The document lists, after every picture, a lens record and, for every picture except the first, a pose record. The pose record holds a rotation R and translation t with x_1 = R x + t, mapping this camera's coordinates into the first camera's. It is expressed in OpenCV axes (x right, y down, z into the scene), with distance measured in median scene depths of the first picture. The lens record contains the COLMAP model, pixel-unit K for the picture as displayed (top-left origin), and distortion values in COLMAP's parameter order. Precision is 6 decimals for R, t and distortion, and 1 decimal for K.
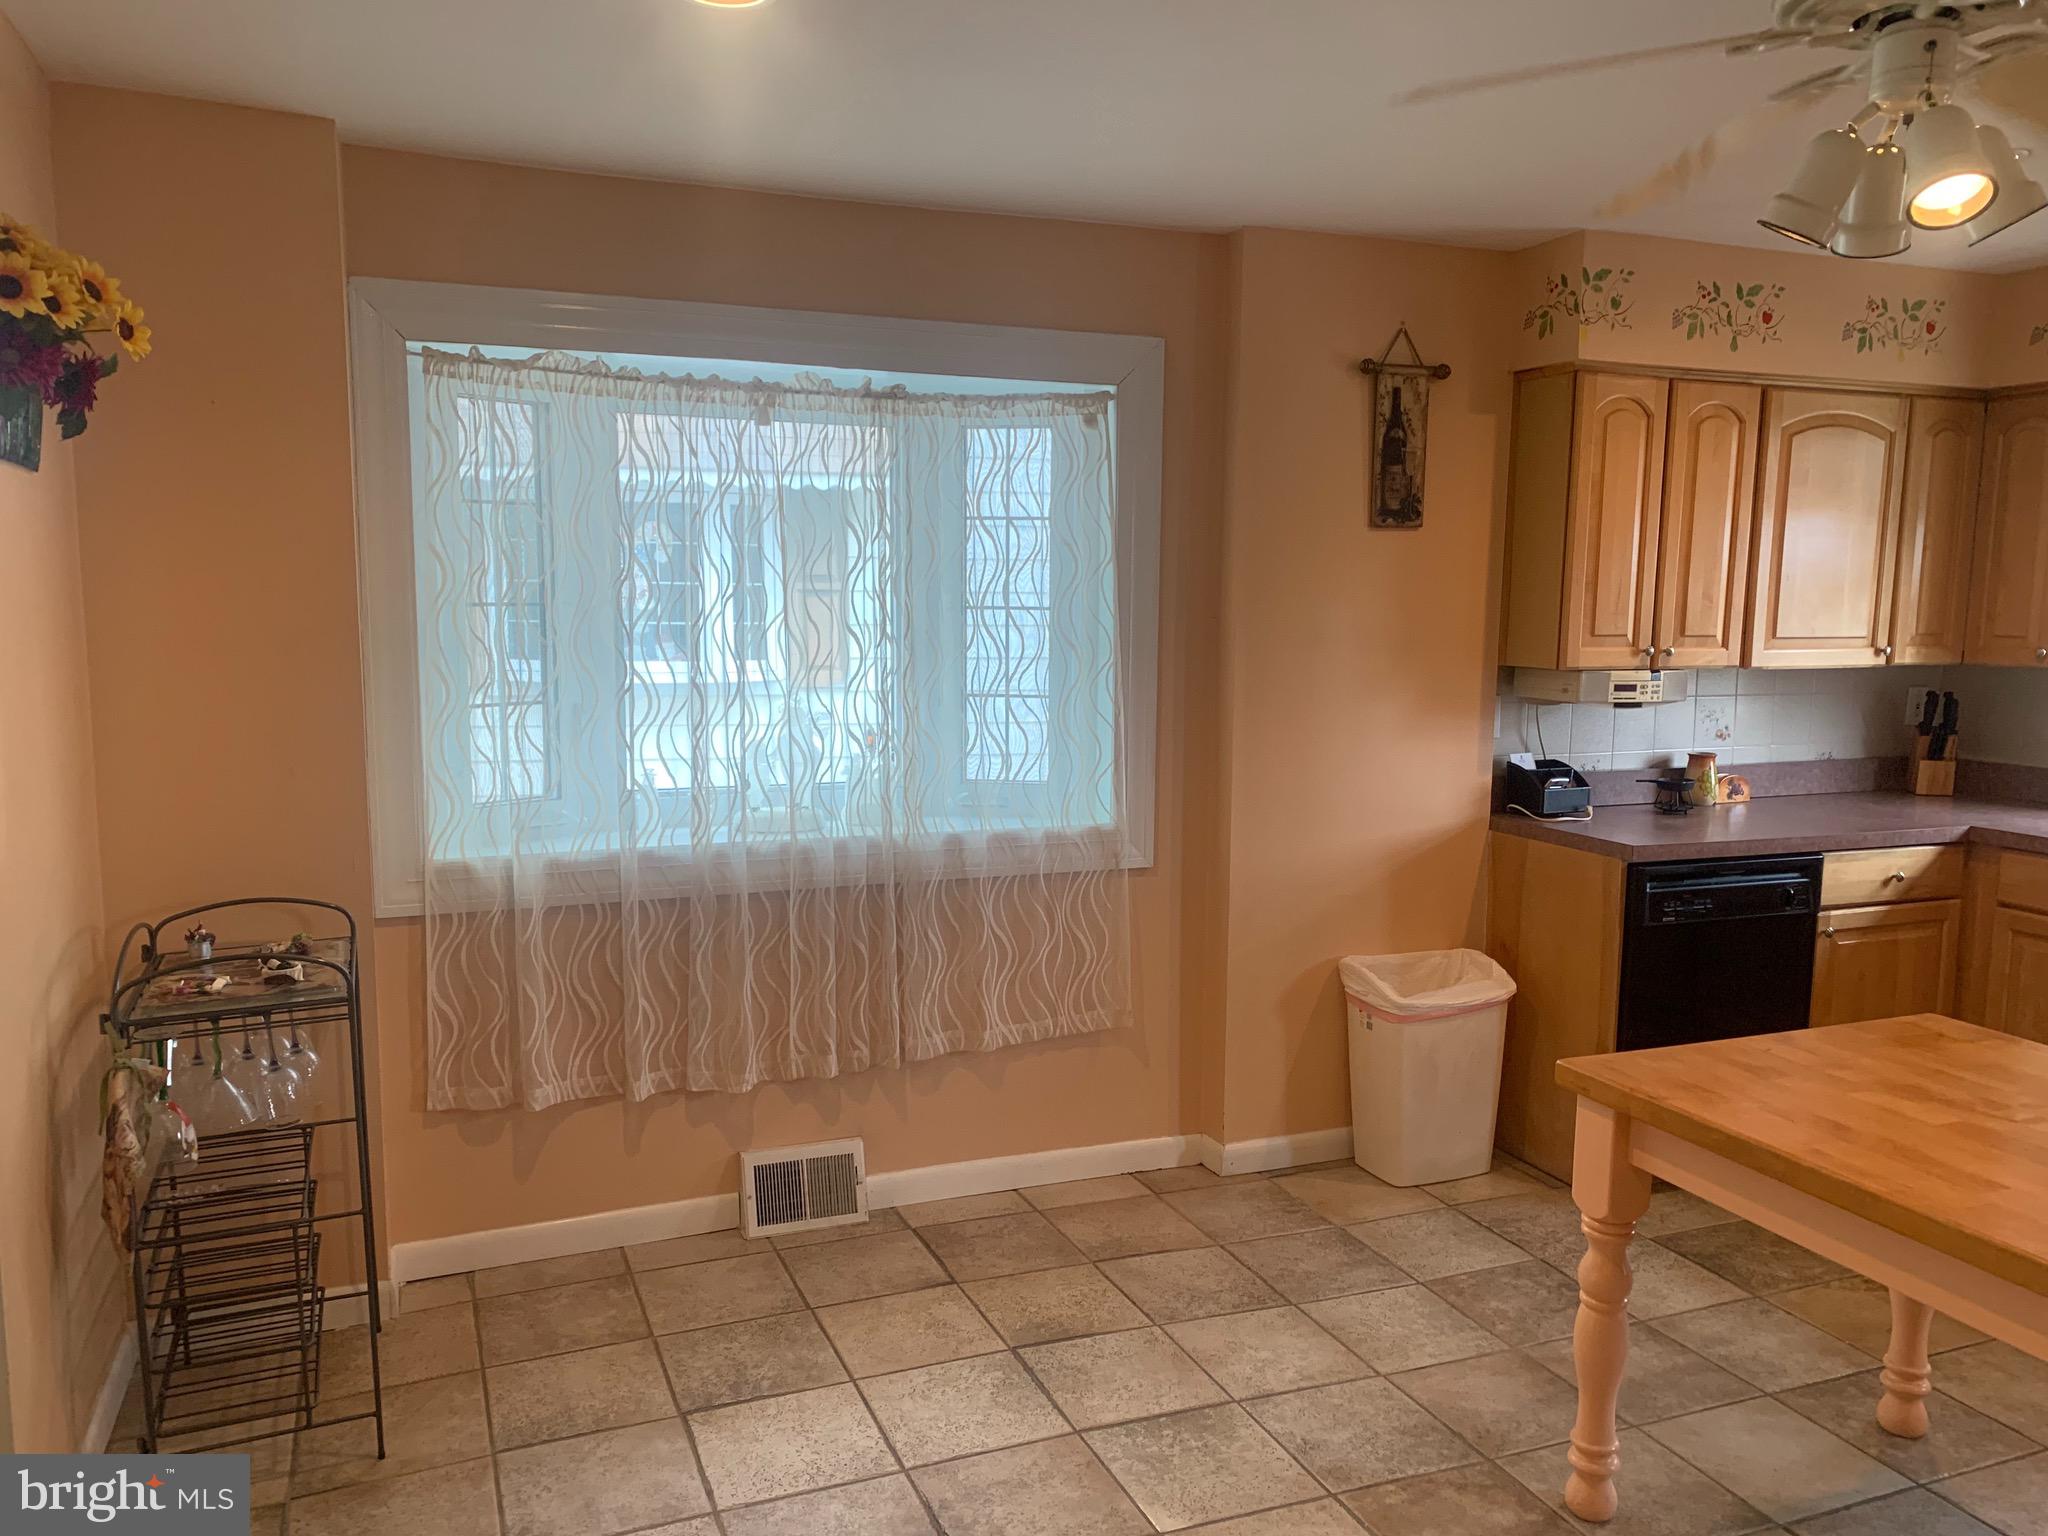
lens RADIAL K [[1563.8, 0, 1007.7], [0, 1563.8, 782.5], [0, 0, 1]] dist [0.048837, -0.061779]
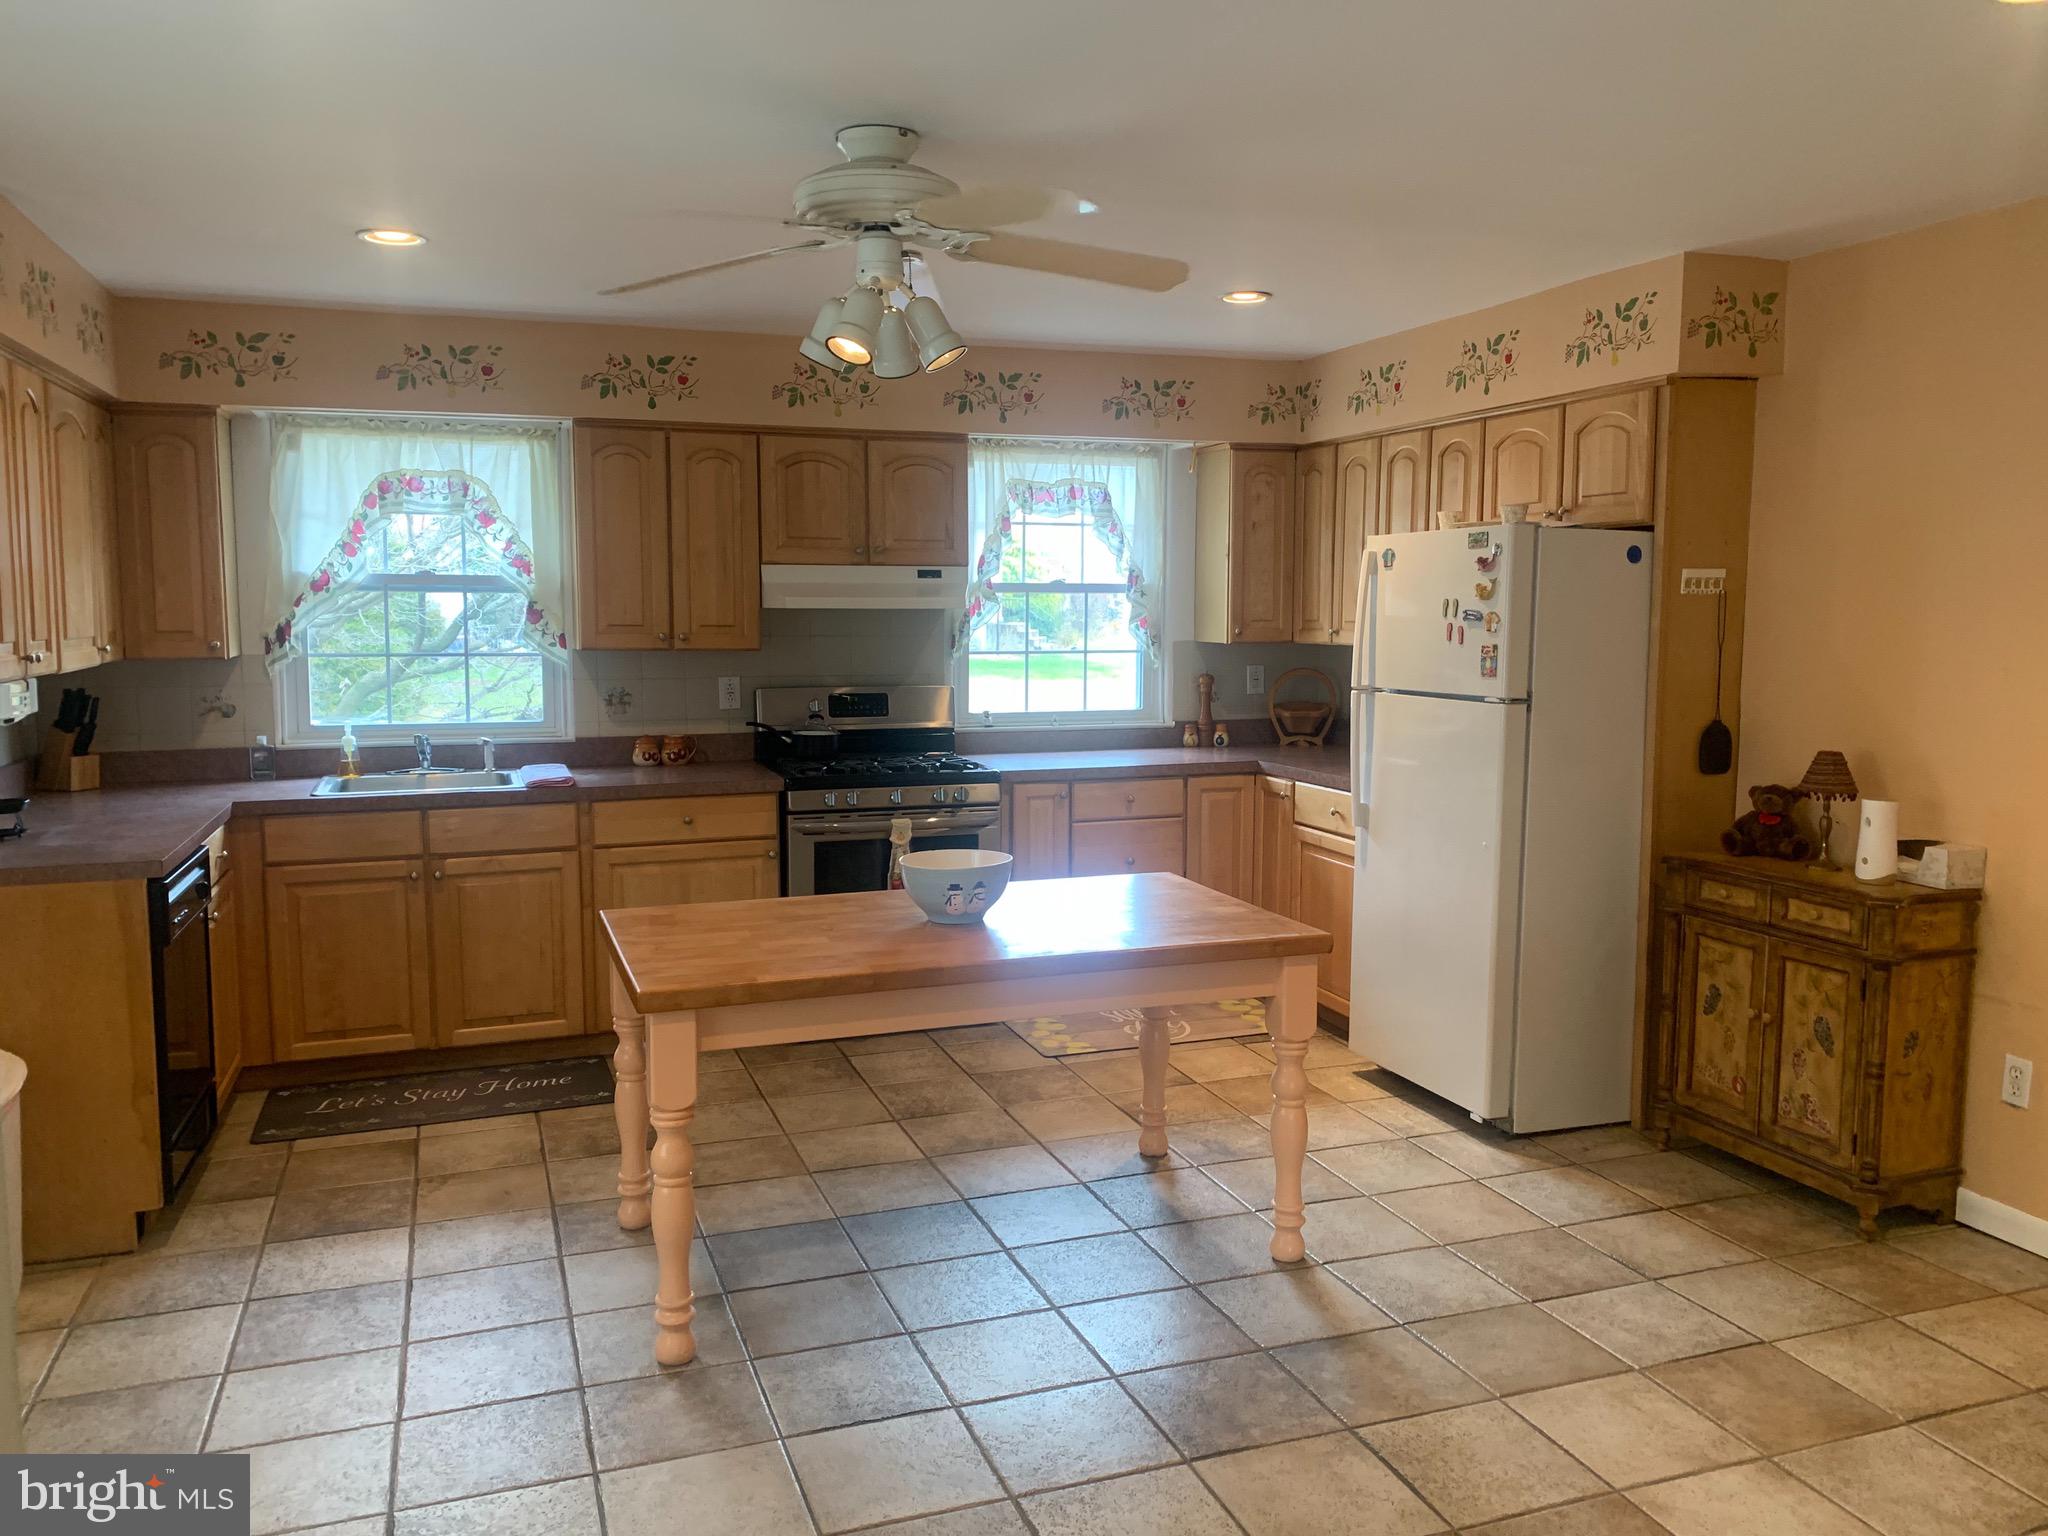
lens RADIAL K [[1563.8, 0, 1049.1], [0, 1563.8, 756.1], [0, 0, 1]] dist [0.048837, -0.061779]
pose [[0.023924, -0.110893, 0.993544, -0.493107], [0.128897, 0.985876, 0.106934, -0.050582], [-0.991369, 0.125506, 0.037880, 0.404548]]
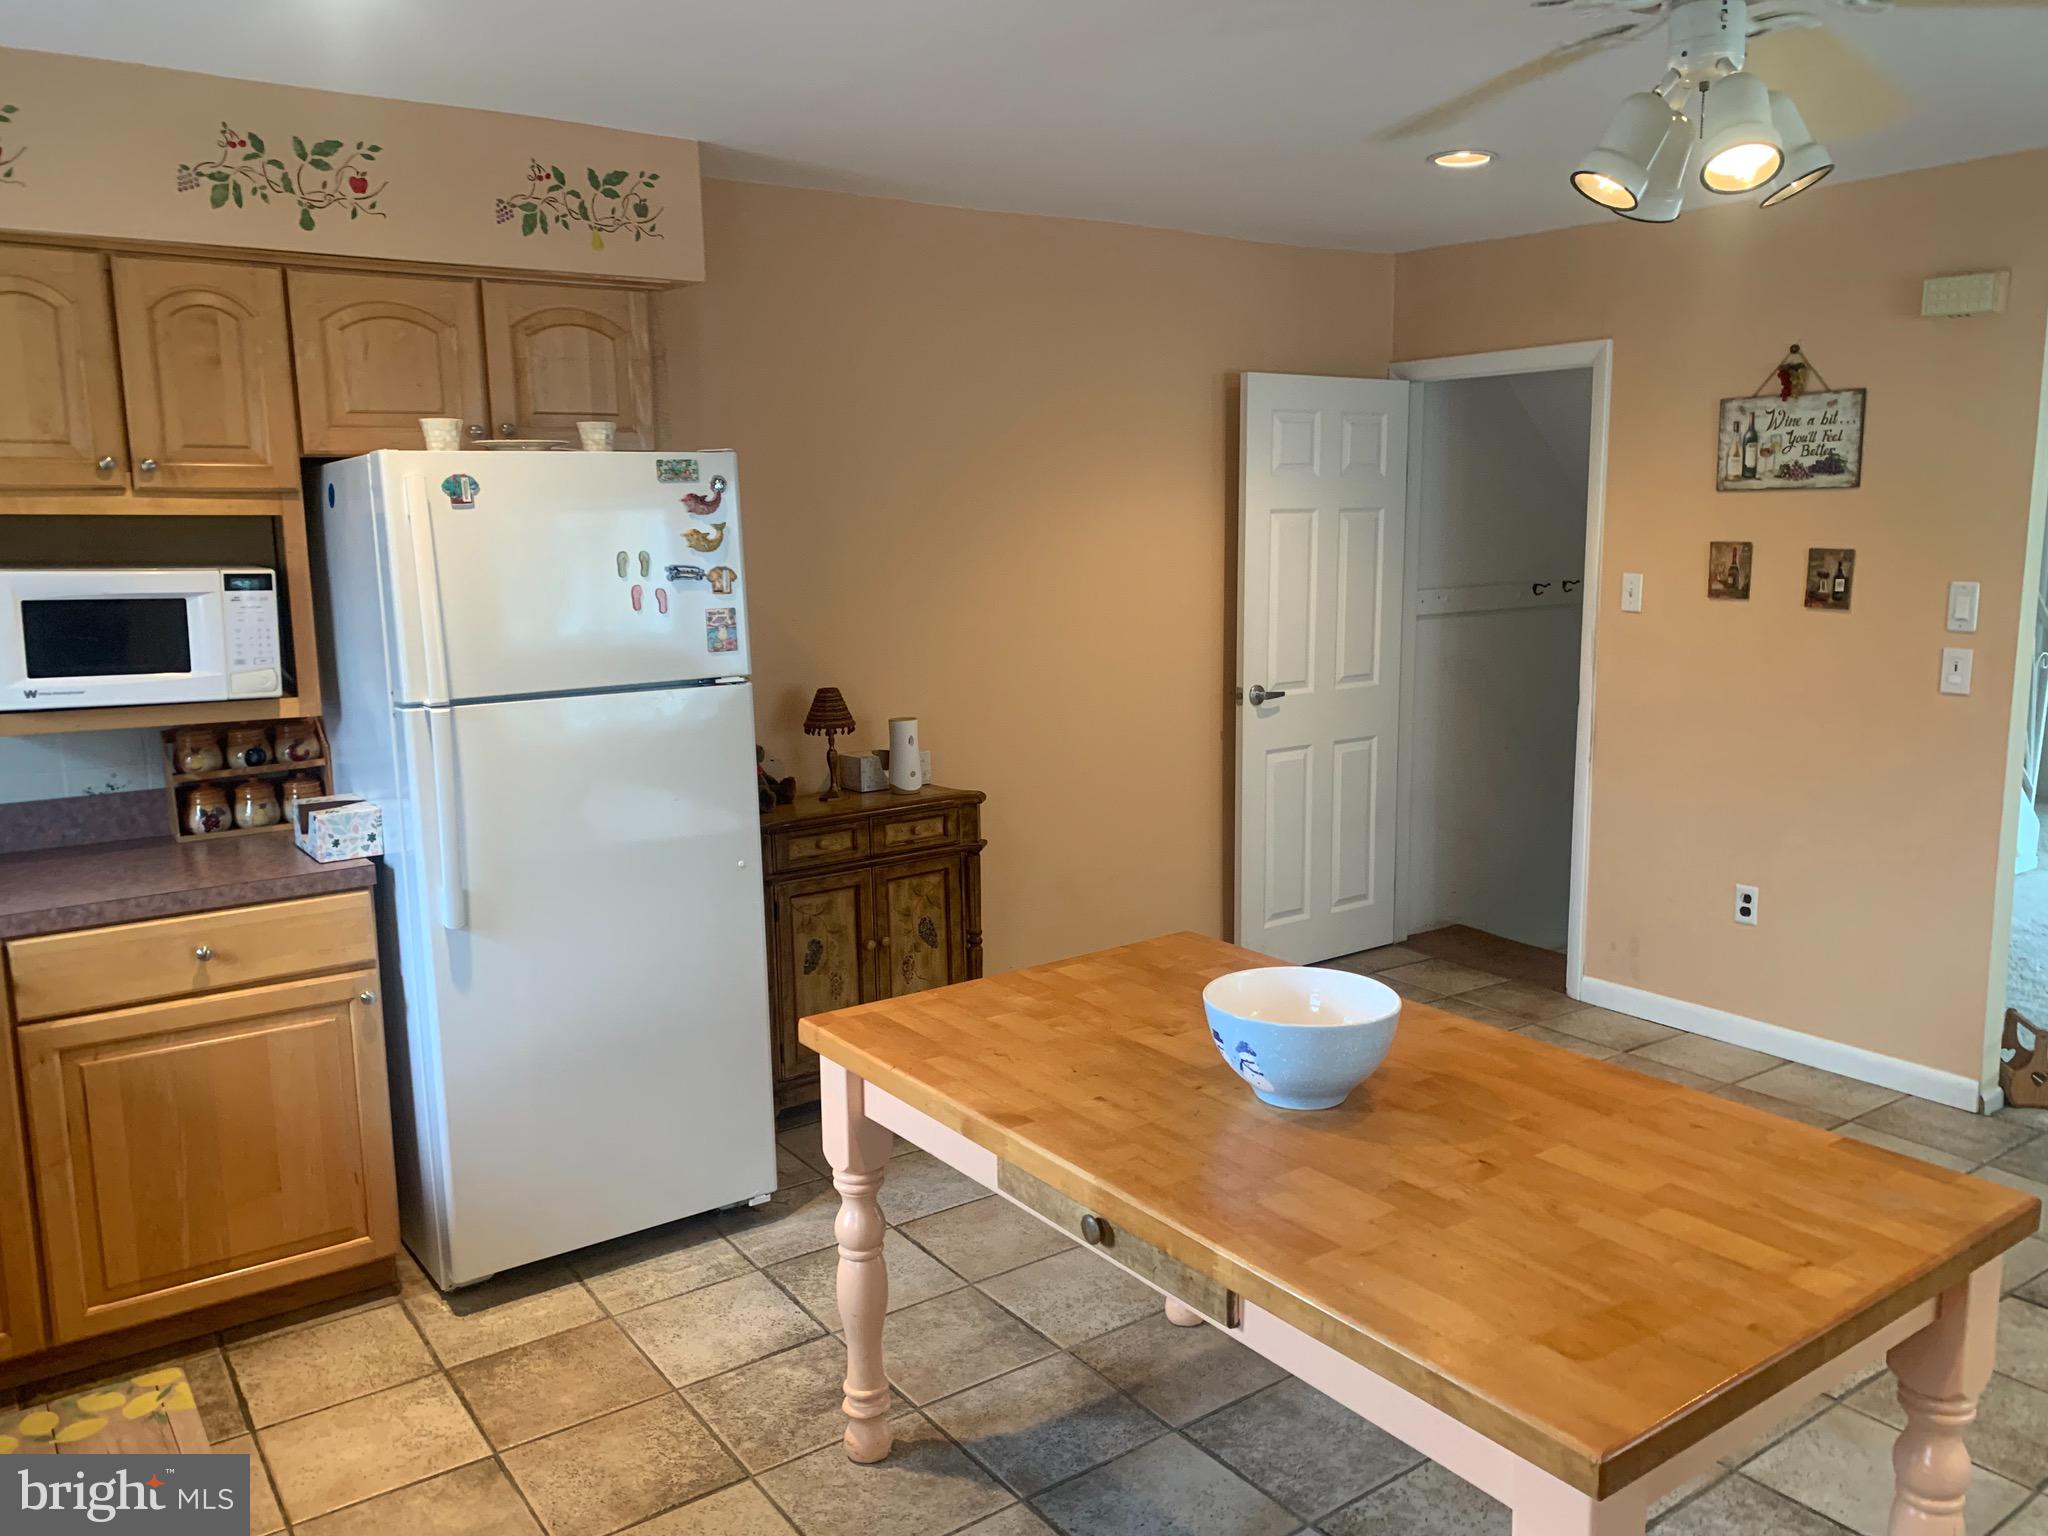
lens RADIAL K [[1563.8, 0, 1018.0], [0, 1563.8, 769.4], [0, 0, 1]] dist [0.048837, -0.061779]
pose [[-0.970462, 0.041582, -0.237645, 0.625459], [-0.027959, 0.959013, 0.281979, -0.127597], [0.239630, 0.280294, -0.929523, 0.960876]]
